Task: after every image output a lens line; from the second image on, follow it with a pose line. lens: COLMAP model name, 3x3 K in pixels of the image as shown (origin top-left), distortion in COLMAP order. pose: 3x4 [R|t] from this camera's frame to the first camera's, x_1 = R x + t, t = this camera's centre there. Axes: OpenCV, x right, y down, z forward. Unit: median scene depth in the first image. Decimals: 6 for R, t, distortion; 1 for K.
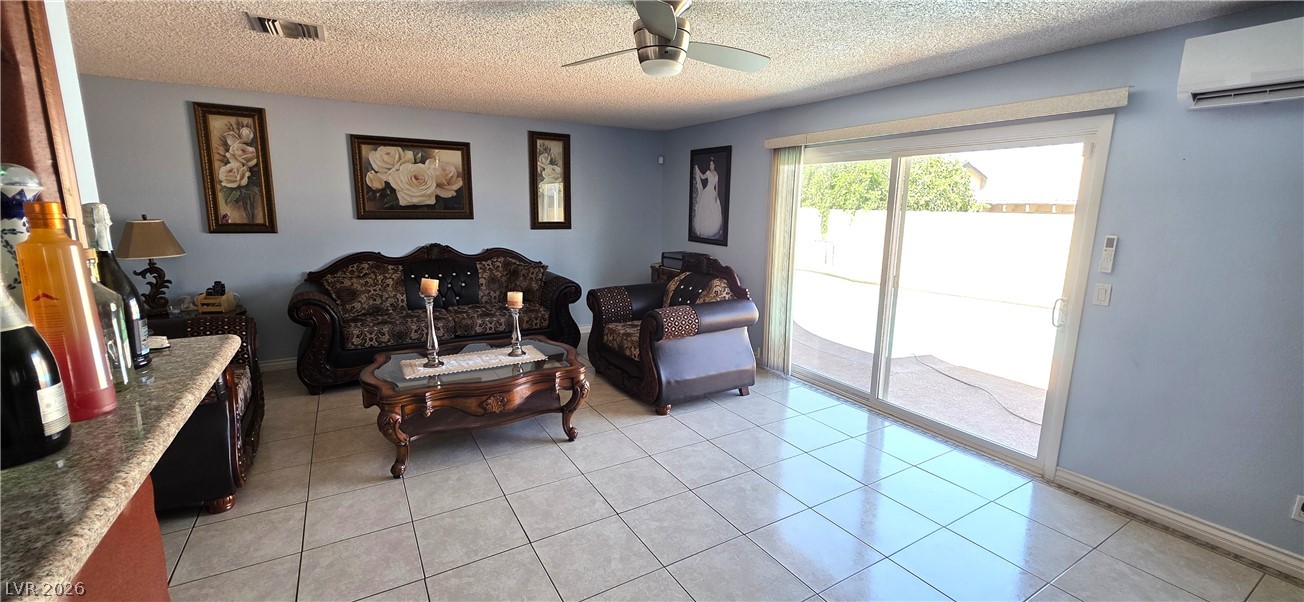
lens RADIAL K [[521.0, 0, 659.5], [0, 521.0, 301.1], [0, 0, 1]] dist [0.003117, -0.000856]
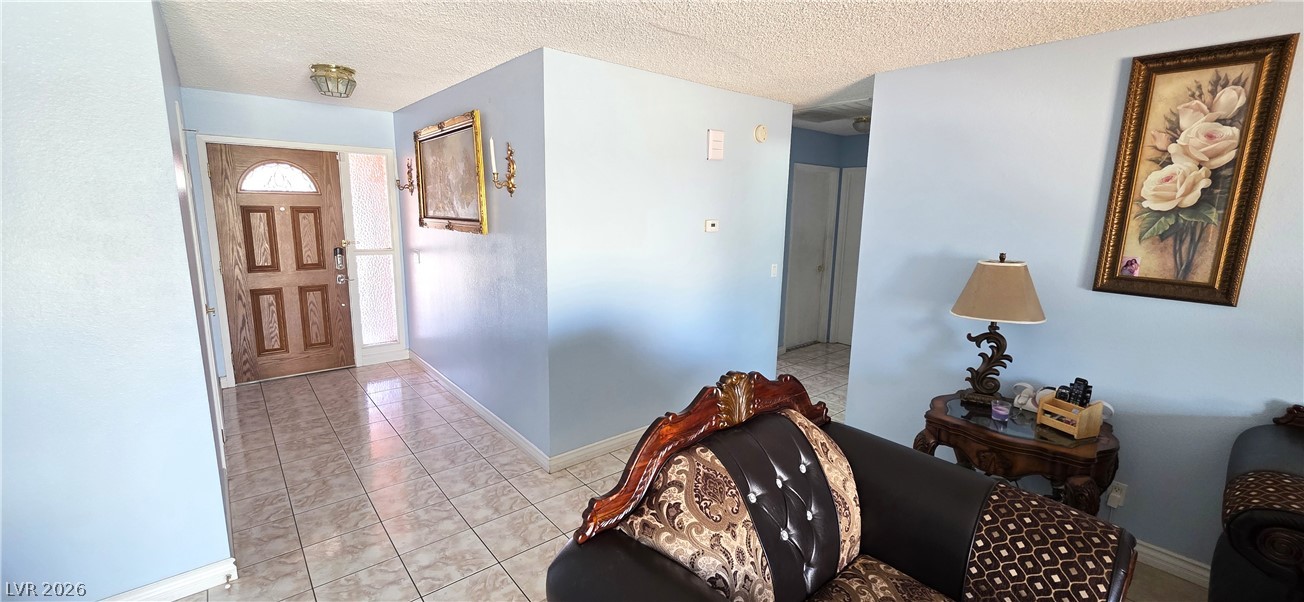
lens RADIAL K [[521.0, 0, 658.7], [0, 521.0, 295.3], [0, 0, 1]] dist [0.003117, -0.000856]
pose [[0.154445, 0.151984, -0.976242, -0.375466], [-0.194317, 0.973471, 0.120811, -0.100939], [0.968704, 0.171041, 0.179880, 0.434889]]
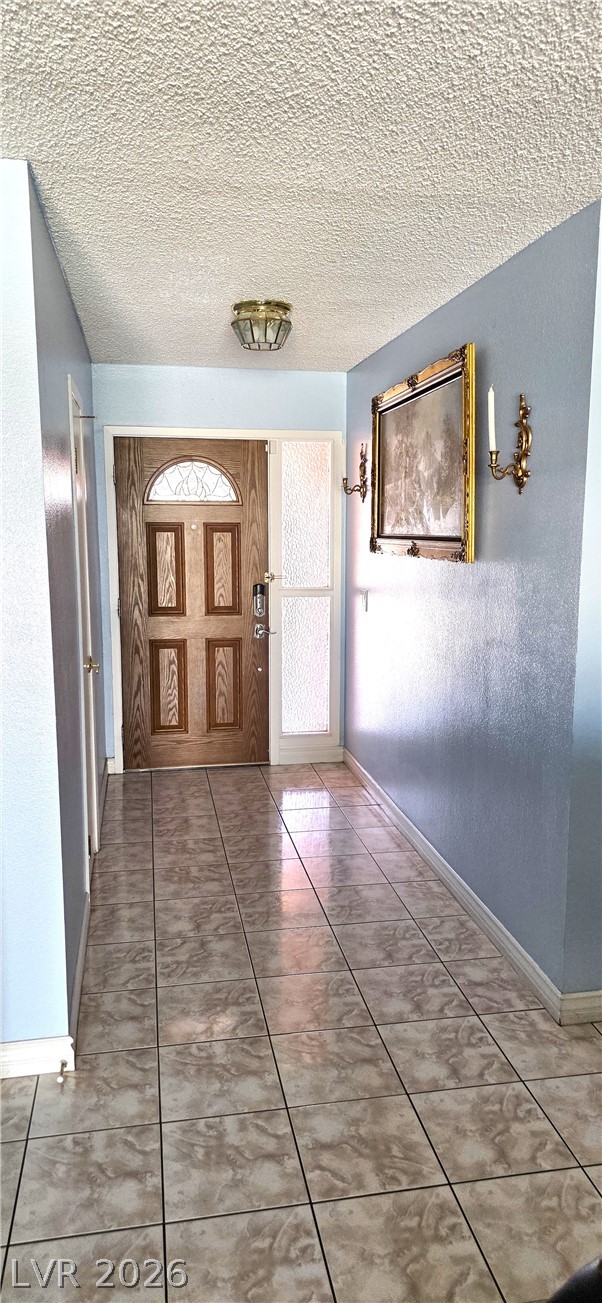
lens RADIAL K [[870.0, 0, 296.7], [0, 870.0, 647.3], [0, 0, 1]] dist [0.045369, -0.035758]
pose [[-0.363177, 0.117953, -0.924224, -0.450919], [-0.174462, 0.965800, 0.191814, -0.091535], [0.915241, 0.230904, -0.330178, 0.433779]]
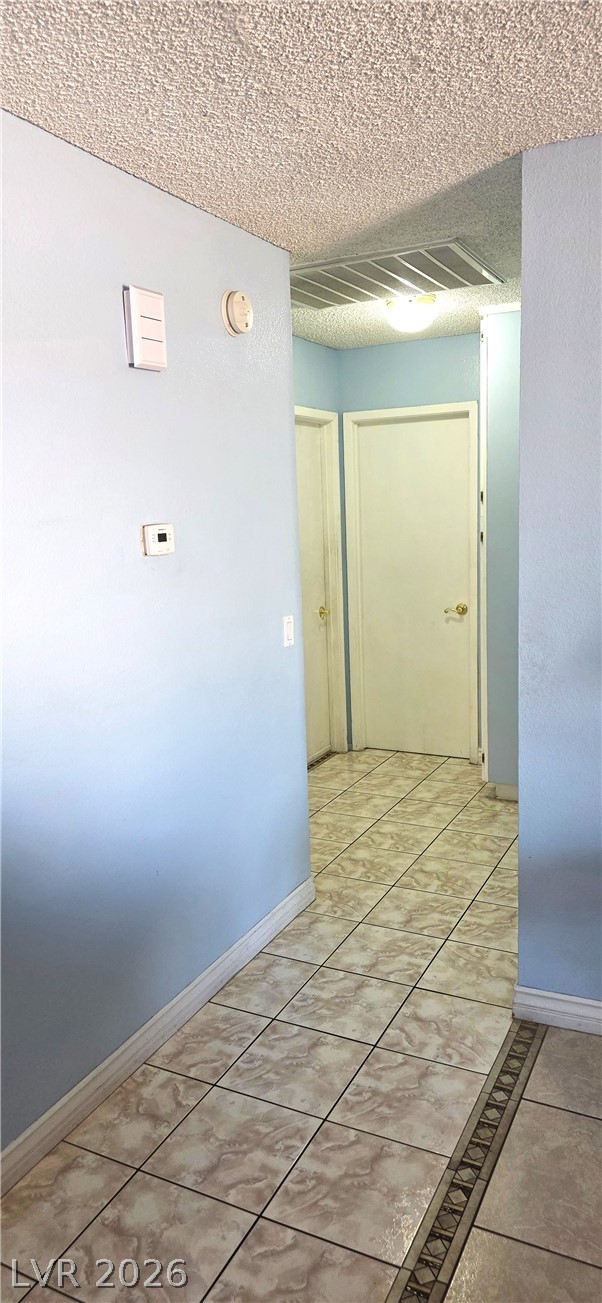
lens RADIAL K [[870.0, 0, 299.3], [0, 870.0, 650.7], [0, 0, 1]] dist [0.045369, -0.035758]
pose [[0.524145, 0.105179, -0.845109, -0.691156], [-0.105364, 0.992729, 0.058204, -0.096609], [0.845086, 0.058537, 0.531416, 0.436244]]
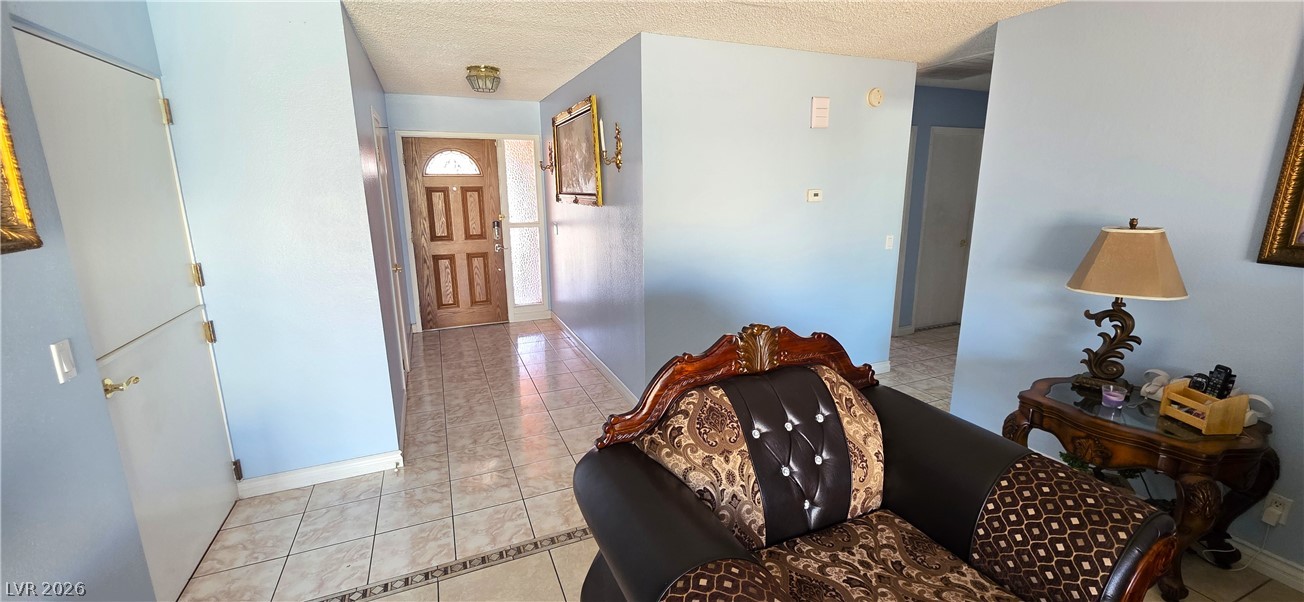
lens RADIAL K [[521.0, 0, 656.9], [0, 521.0, 294.8], [0, 0, 1]] dist [0.003117, -0.000856]
pose [[-0.137625, 0.193223, -0.971455, -0.322986], [-0.174200, 0.960778, 0.215778, -0.108737], [0.975046, 0.198923, -0.098567, 0.520871]]
